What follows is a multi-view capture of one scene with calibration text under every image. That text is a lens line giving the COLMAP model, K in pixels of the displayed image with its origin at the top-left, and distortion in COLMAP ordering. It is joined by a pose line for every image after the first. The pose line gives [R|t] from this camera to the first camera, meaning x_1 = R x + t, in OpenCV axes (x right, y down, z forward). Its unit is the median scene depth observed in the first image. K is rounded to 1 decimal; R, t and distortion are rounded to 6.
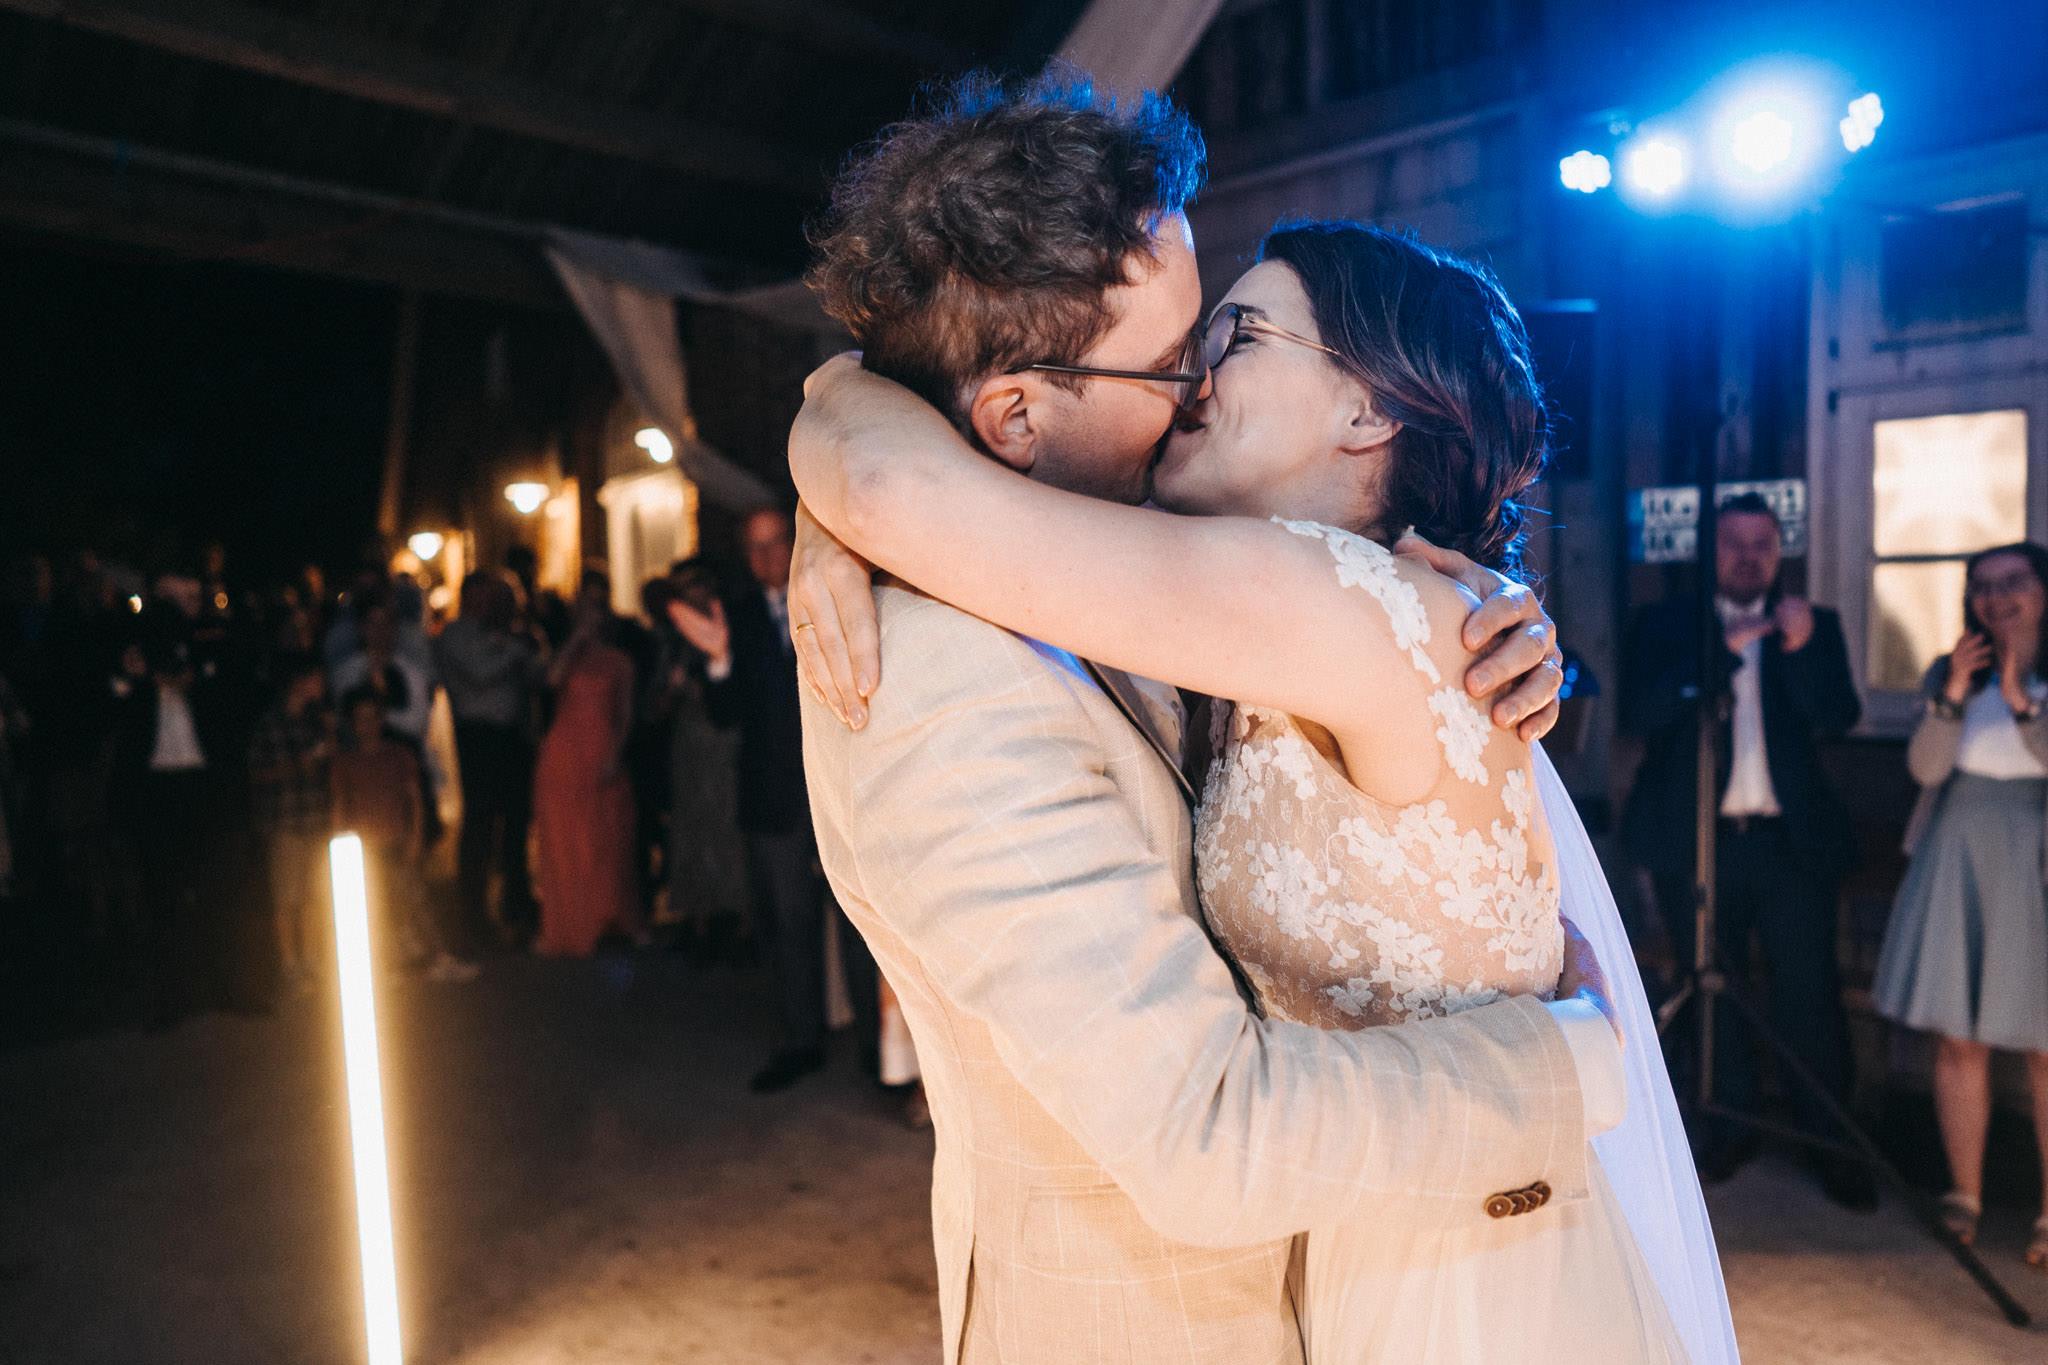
lens RADIAL K [[1419.3, 0, 1014.5], [0, 1419.3, 686.1], [0, 0, 1]] dist [-0.030656, 0.033114]
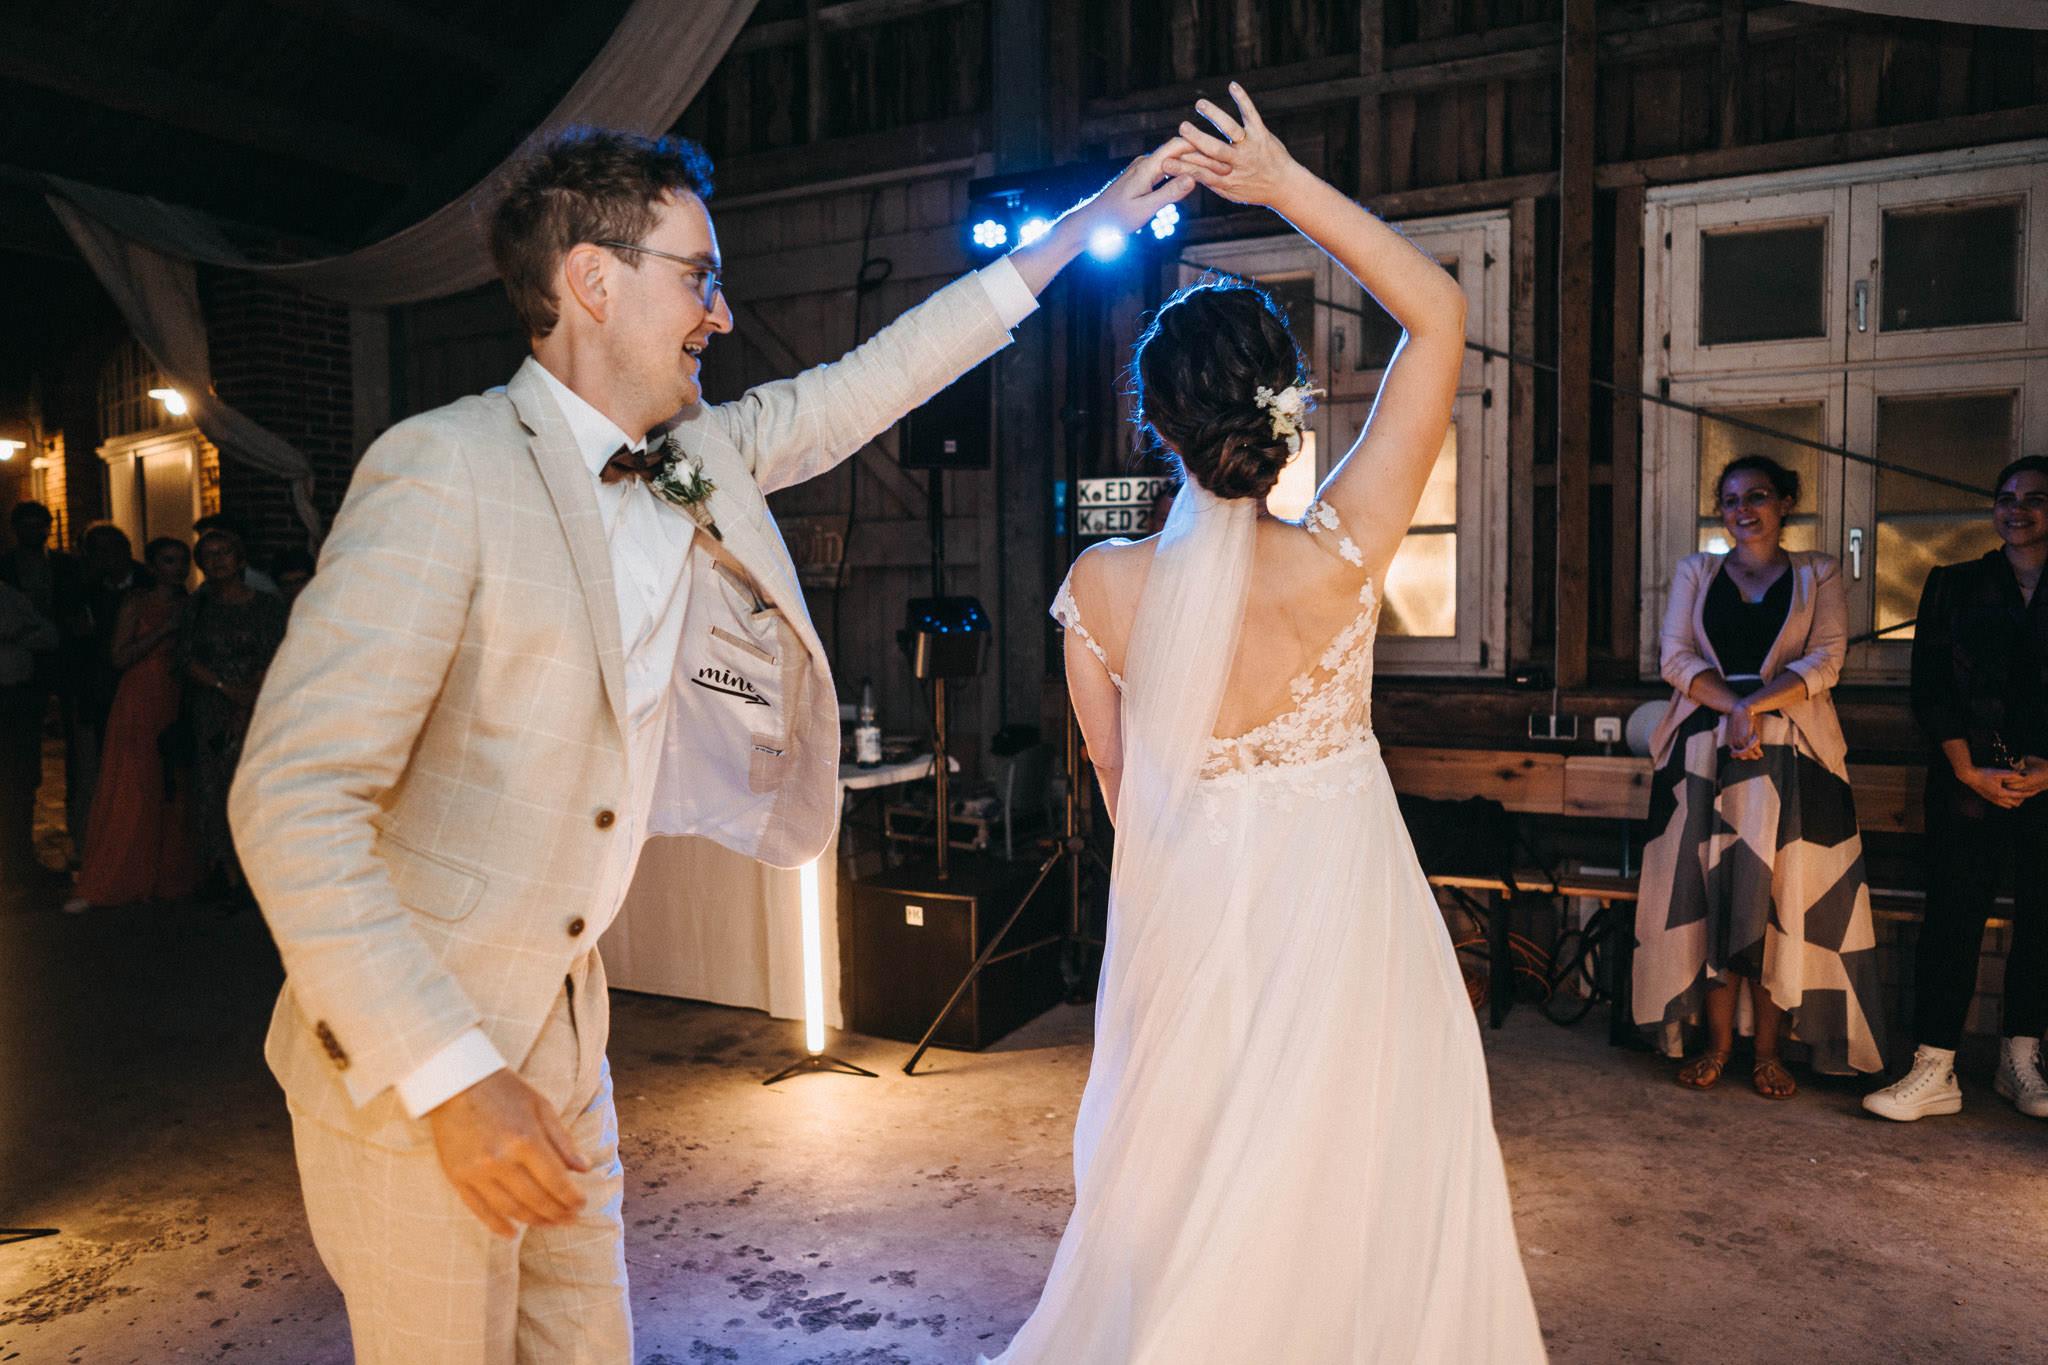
lens RADIAL K [[1419.3, 0, 1020.8], [0, 1419.3, 677.6], [0, 0, 1]] dist [-0.030656, 0.033114]
pose [[0.953637, -0.007386, 0.300868, 0.020432], [0.004443, 0.999935, 0.010465, 0.021686], [-0.300926, -0.008643, 0.953608, -0.171654]]
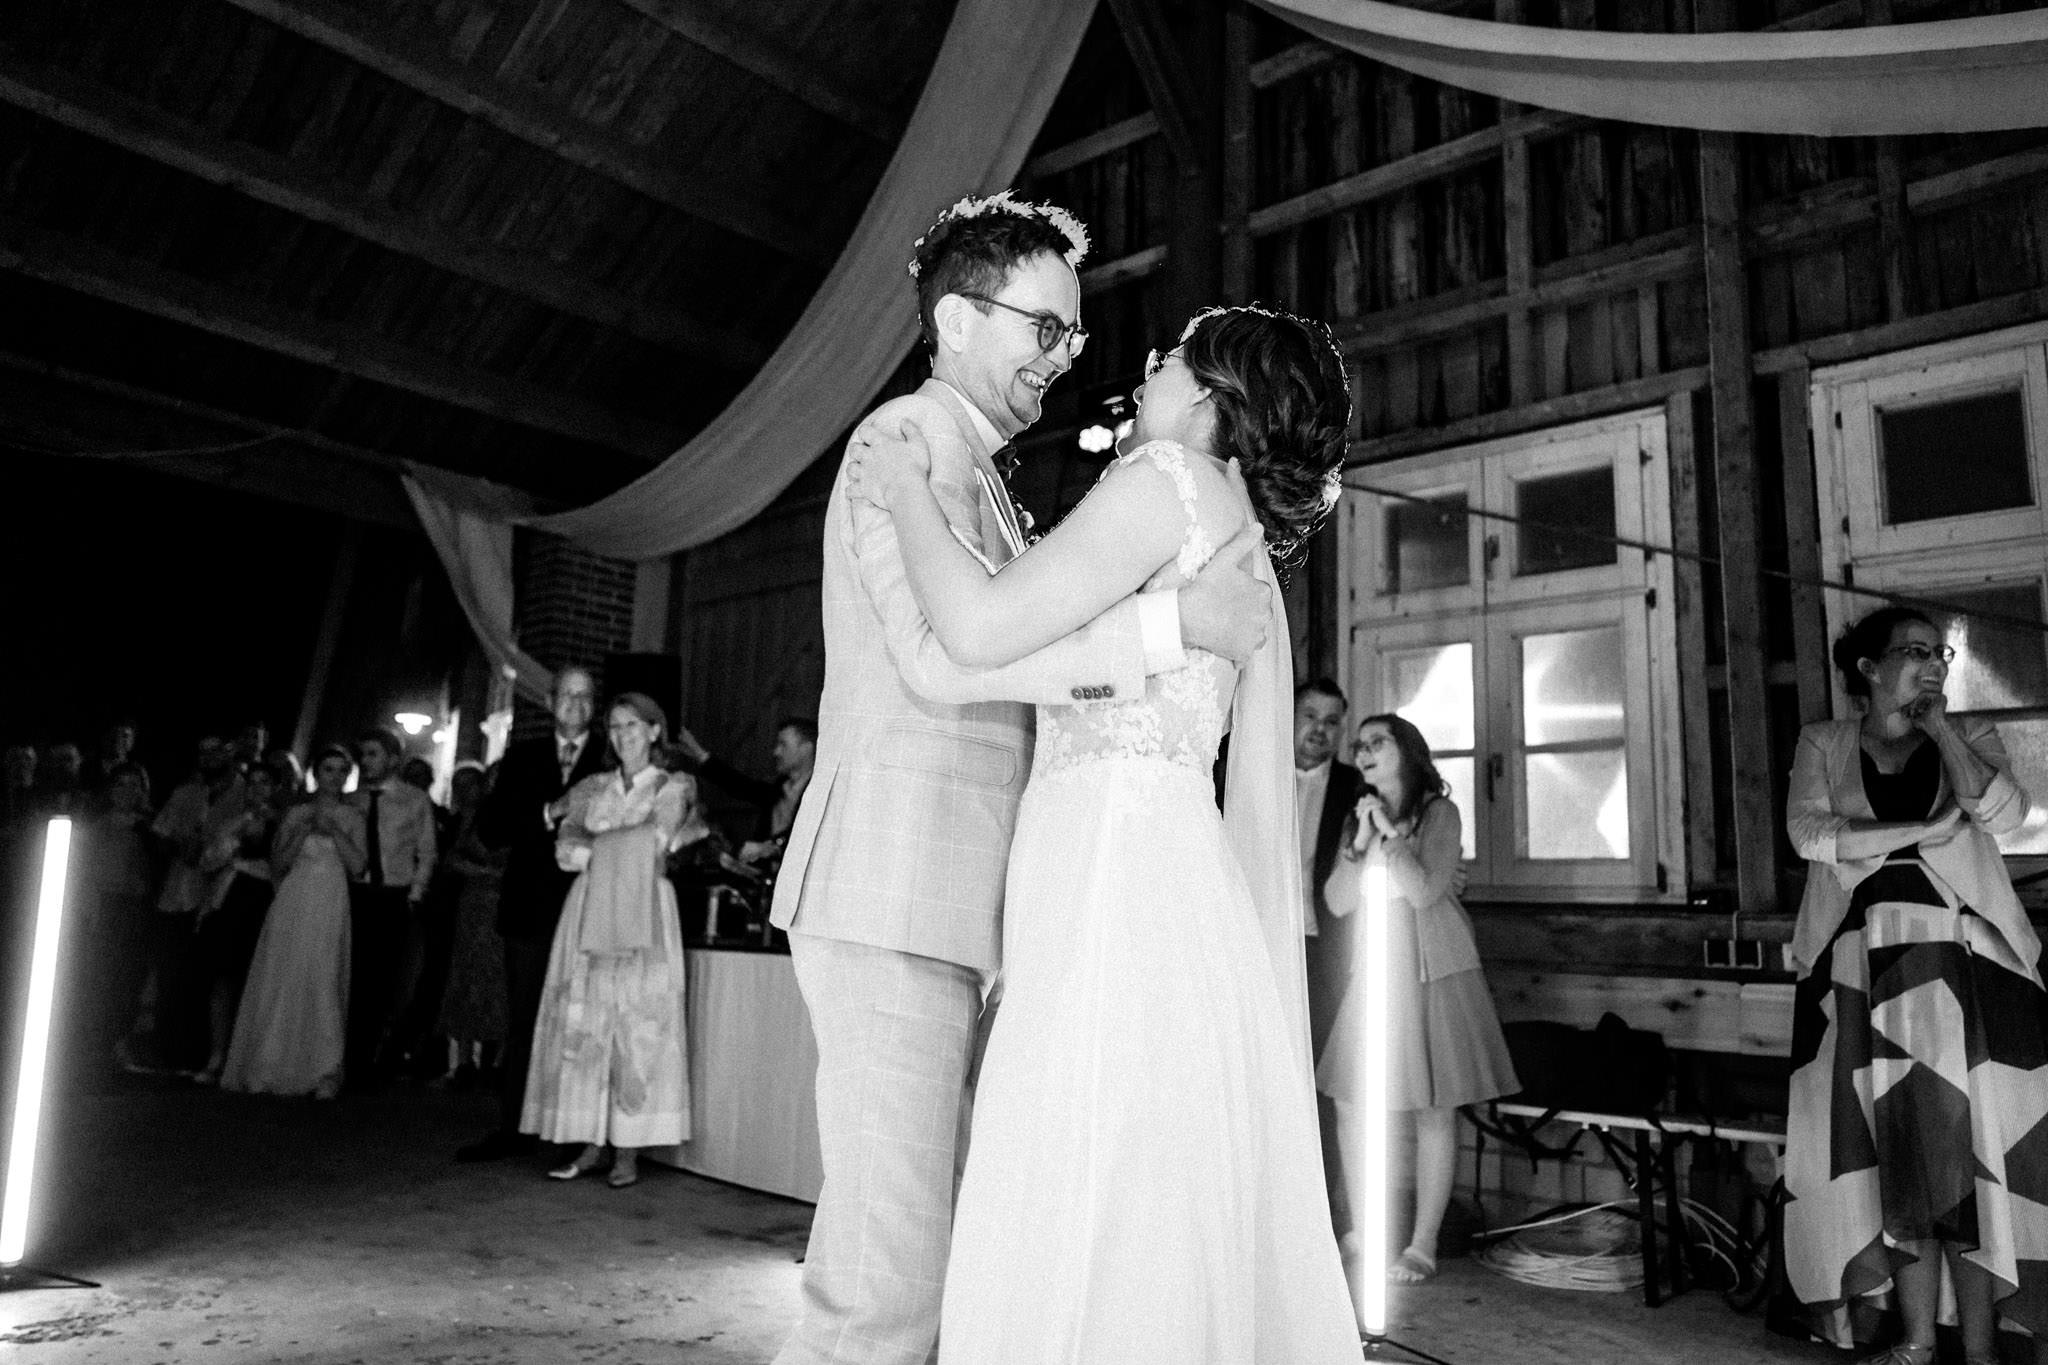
lens RADIAL K [[1419.3, 0, 1005.6], [0, 1419.3, 671.7], [0, 0, 1]] dist [-0.030656, 0.033114]
pose [[0.997709, 0.061762, 0.027597, 0.187392], [-0.054153, 0.973693, -0.221335, 0.107419], [-0.040541, 0.219333, 0.974807, -0.188185]]
